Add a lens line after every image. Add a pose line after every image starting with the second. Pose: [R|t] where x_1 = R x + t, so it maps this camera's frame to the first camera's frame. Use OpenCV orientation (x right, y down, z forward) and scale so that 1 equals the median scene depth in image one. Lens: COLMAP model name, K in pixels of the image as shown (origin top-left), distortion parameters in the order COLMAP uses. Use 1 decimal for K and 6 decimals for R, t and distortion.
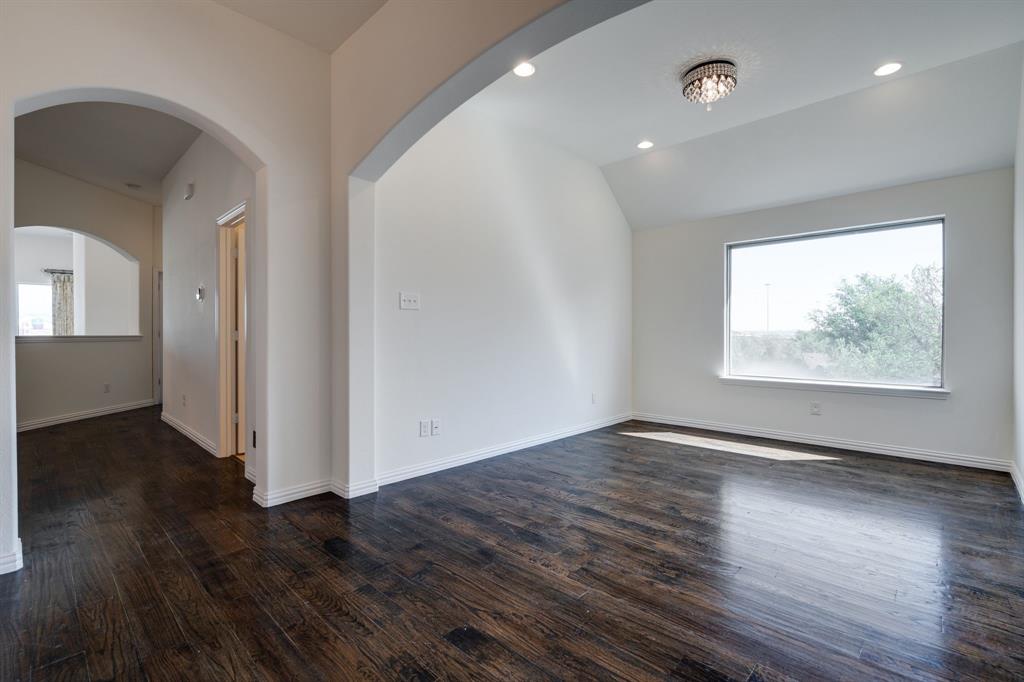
lens RADIAL K [[457.0, 0, 513.7], [0, 457.0, 339.8], [0, 0, 1]] dist [-0.007451, 0.000839]
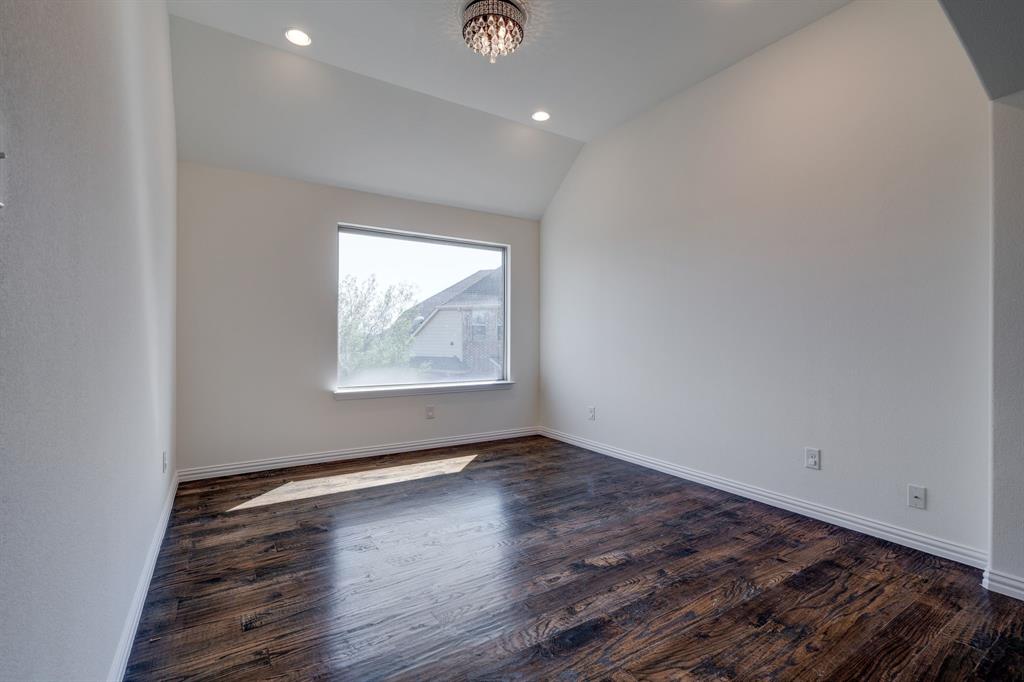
lens RADIAL K [[457.0, 0, 516.3], [0, 457.0, 340.0], [0, 0, 1]] dist [-0.007451, 0.000839]
pose [[0.236548, -0.000741, 0.971620, -0.404766], [0.009188, 0.999957, -0.001474, -0.005869], [-0.971576, 0.009275, 0.236544, 0.896743]]
